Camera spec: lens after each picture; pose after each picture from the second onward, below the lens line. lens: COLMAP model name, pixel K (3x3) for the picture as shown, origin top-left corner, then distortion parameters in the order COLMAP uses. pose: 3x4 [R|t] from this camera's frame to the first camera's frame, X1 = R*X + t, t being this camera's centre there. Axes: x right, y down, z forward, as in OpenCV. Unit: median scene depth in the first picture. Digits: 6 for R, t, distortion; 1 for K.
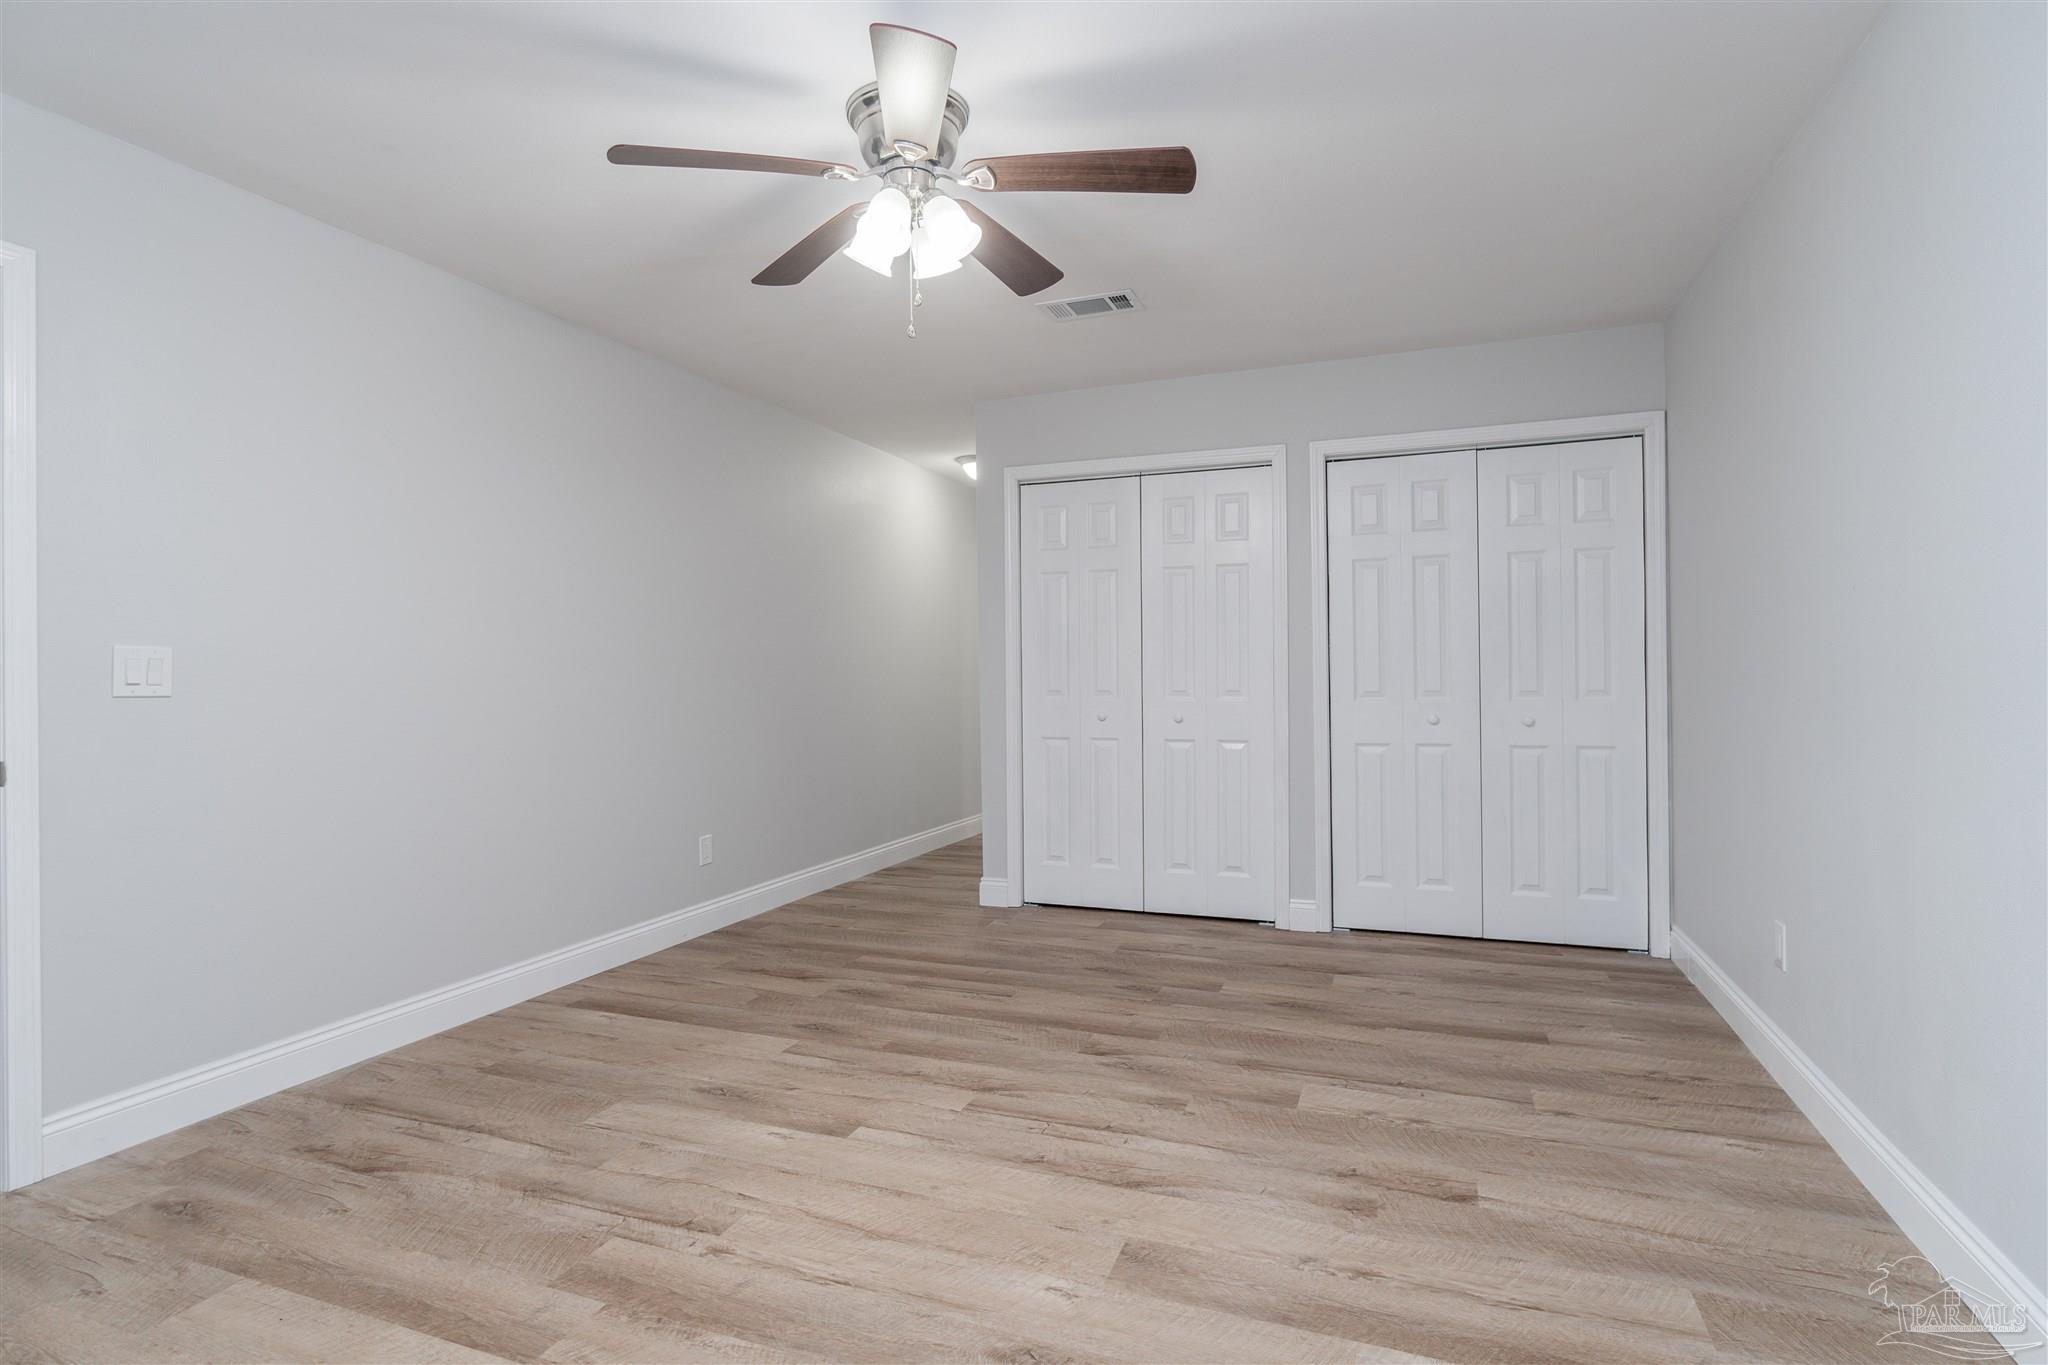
lens RADIAL K [[1047.4, 0, 1009.4], [0, 1047.4, 679.7], [0, 0, 1]] dist [-0.000687, 0.000094]
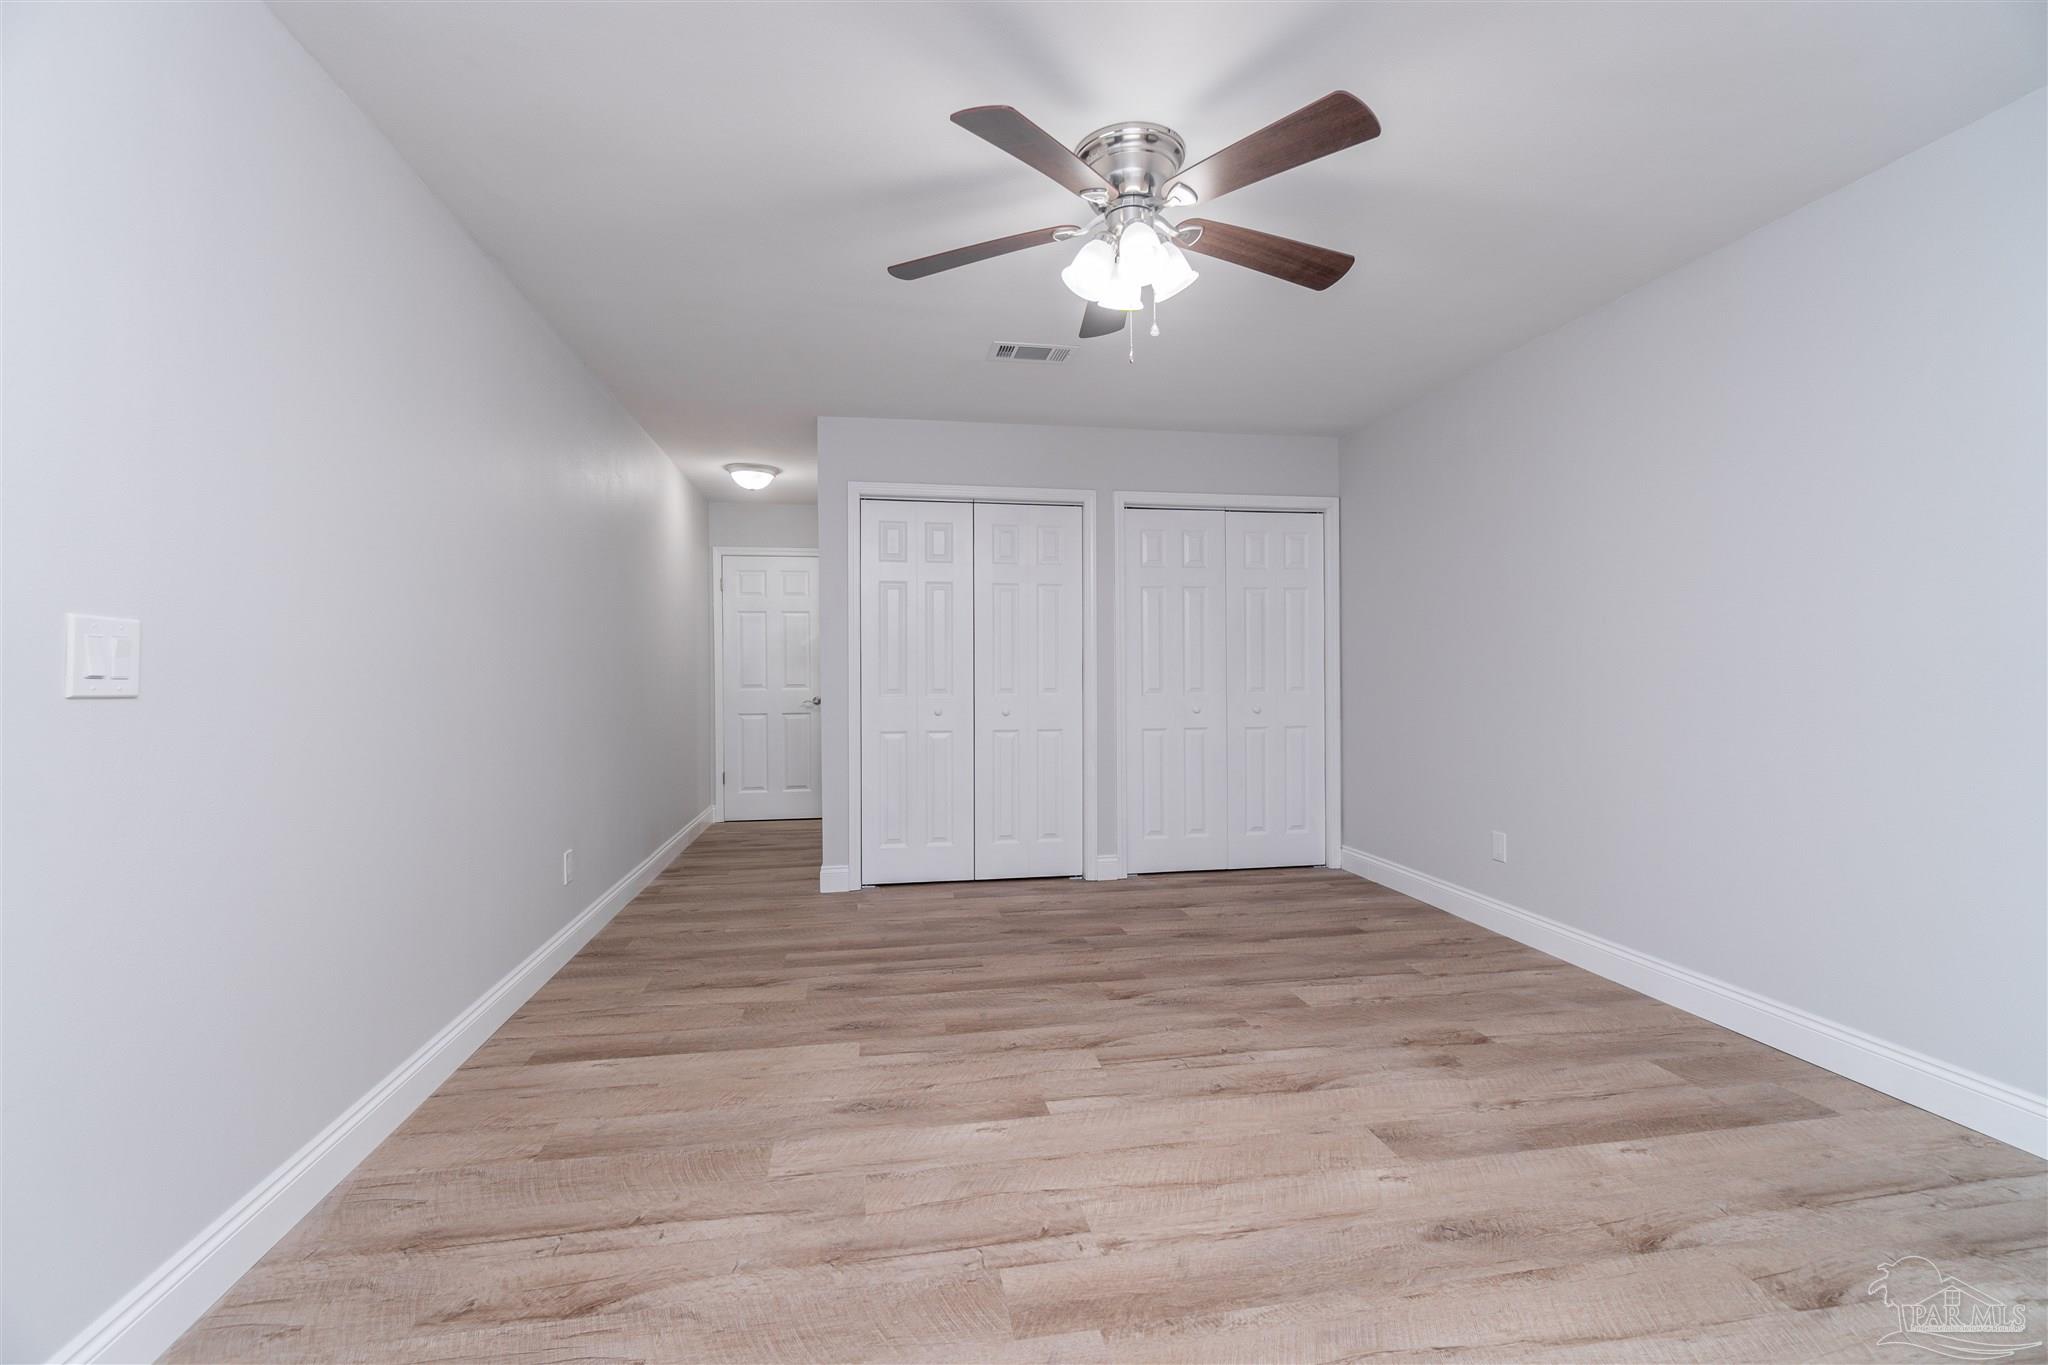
lens RADIAL K [[888.8, 0, 1017.6], [0, 888.8, 677.6], [0, 0, 1]] dist [-0.002881, 0.000990]
pose [[0.850925, 0.004027, 0.525273, -0.616431], [-0.001025, 0.999981, -0.006006, 0.006944], [-0.525287, 0.004573, 0.850913, 0.248297]]
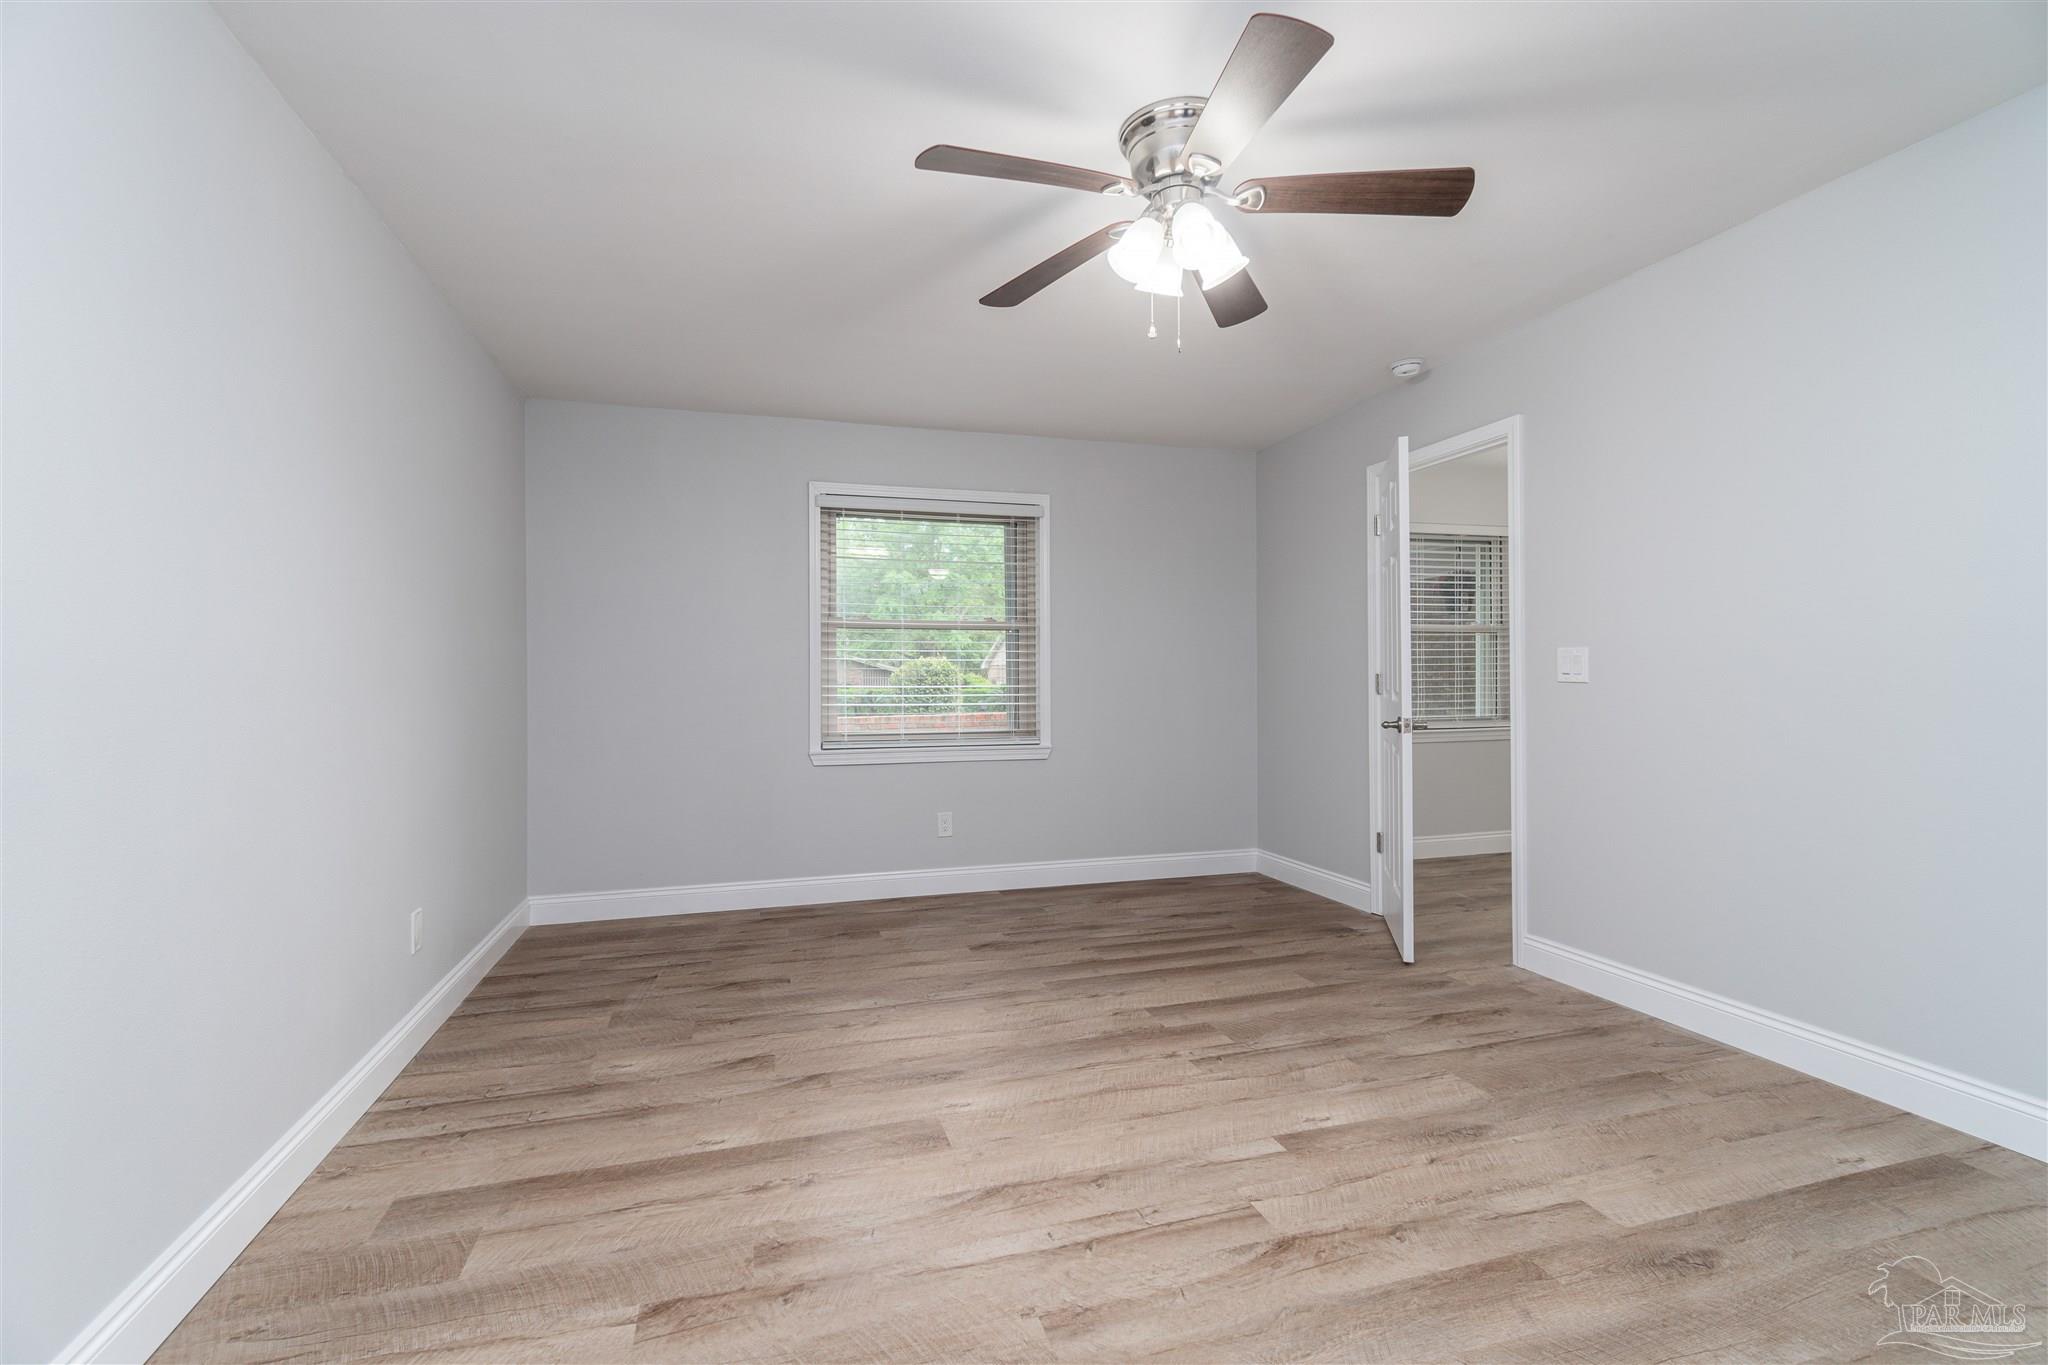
lens RADIAL K [[899.1, 0, 1017.7], [0, 899.1, 677.6], [0, 0, 1]] dist [0.001840, -0.000016]
pose [[-0.785365, 0.017501, -0.618786, 0.533583], [0.013724, 0.999847, 0.010861, -0.015457], [0.618881, 0.000038, -0.785485, 1.448413]]
